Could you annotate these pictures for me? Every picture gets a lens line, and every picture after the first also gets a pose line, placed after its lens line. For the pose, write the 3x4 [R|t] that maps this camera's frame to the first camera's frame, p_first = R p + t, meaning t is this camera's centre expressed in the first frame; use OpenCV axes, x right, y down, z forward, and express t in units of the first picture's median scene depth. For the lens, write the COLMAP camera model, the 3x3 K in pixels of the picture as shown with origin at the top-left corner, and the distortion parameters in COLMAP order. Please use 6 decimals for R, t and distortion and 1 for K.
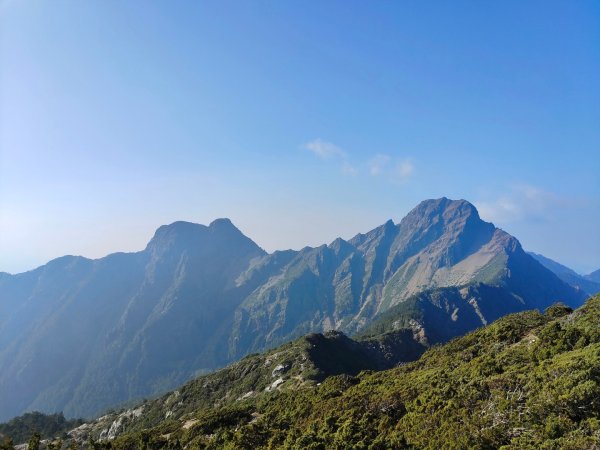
lens RADIAL K [[460.3, 0, 300.0], [0, 460.3, 220.6], [0, 0, 1]] dist [0.046273, -0.057230]
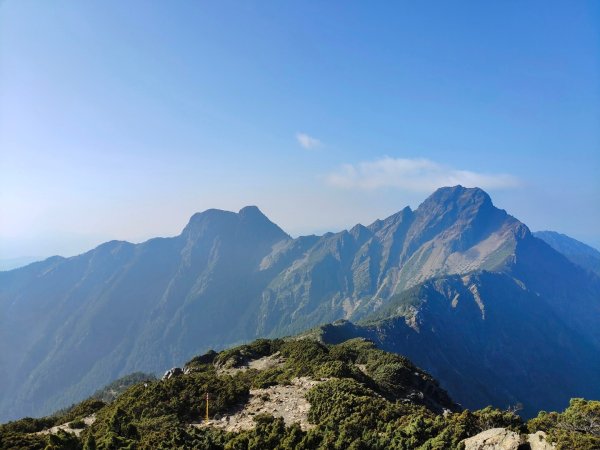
lens RADIAL K [[460.3, 0, 299.1], [0, 460.3, 221.1], [0, 0, 1]] dist [0.046273, -0.057230]
pose [[0.998599, -0.001574, -0.052889, 0.003299], [0.004346, 0.998620, 0.052347, -0.029722], [0.052734, -0.052503, 0.997227, -0.088118]]
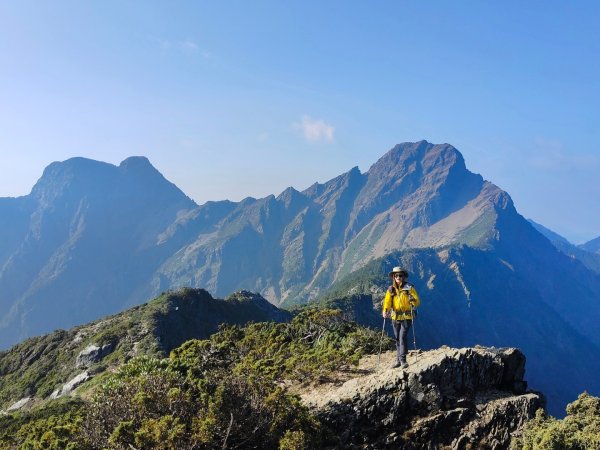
lens RADIAL K [[564.7, 0, 302.9], [0, 564.7, 226.2], [0, 0, 1]] dist [0.035568, 0.000000]
pose [[0.994708, 0.026421, 0.099284, 0.014425], [-0.035665, 0.995072, 0.092518, 0.016070], [-0.096351, -0.095569, 0.990749, 0.050946]]
